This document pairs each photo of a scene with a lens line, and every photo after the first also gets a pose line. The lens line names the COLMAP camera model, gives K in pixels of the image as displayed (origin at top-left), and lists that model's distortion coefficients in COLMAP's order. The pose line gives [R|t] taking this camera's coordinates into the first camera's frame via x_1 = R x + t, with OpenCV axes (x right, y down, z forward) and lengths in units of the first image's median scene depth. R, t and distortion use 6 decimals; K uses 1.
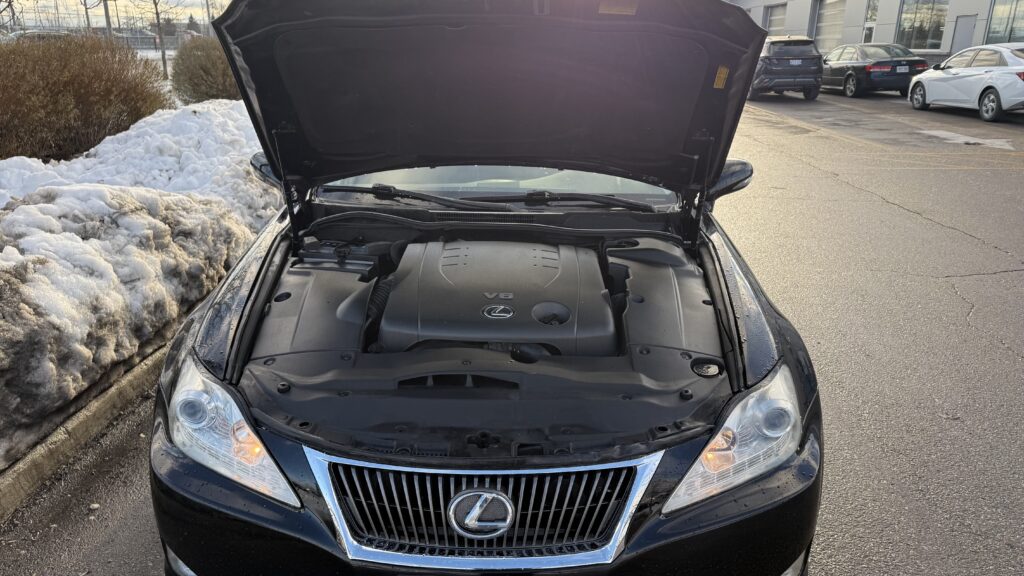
lens RADIAL K [[709.7, 0, 517.6], [0, 709.7, 292.2], [0, 0, 1]] dist [0.082265, -0.111391]
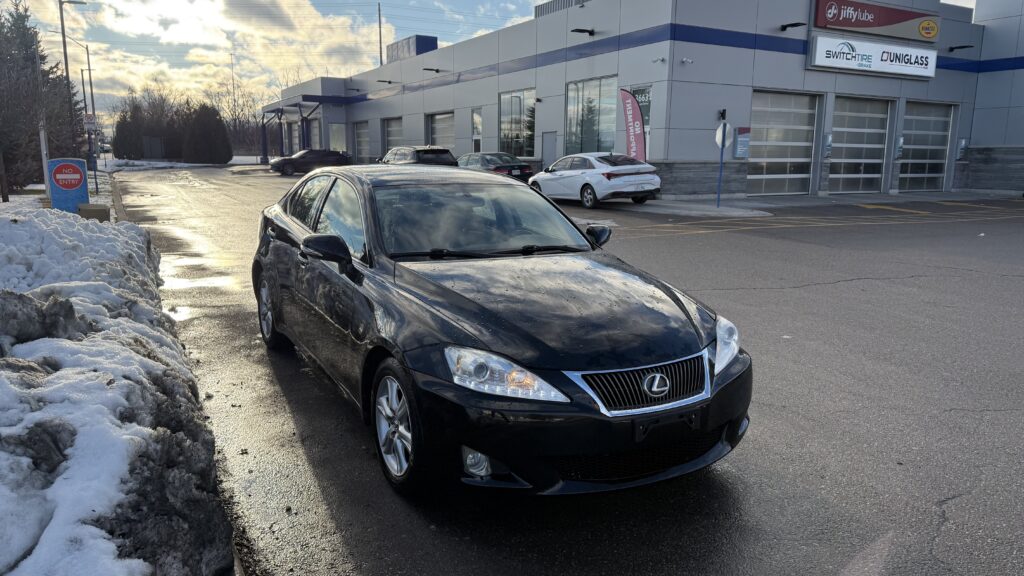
lens RADIAL K [[709.7, 0, 517.6], [0, 709.7, 292.2], [0, 0, 1]] dist [0.082265, -0.111391]
pose [[0.863092, -0.095471, 0.495941, -0.522016], [0.161961, 0.982430, -0.092740, 0.067568], [-0.478373, 0.160366, 0.863390, -0.227225]]
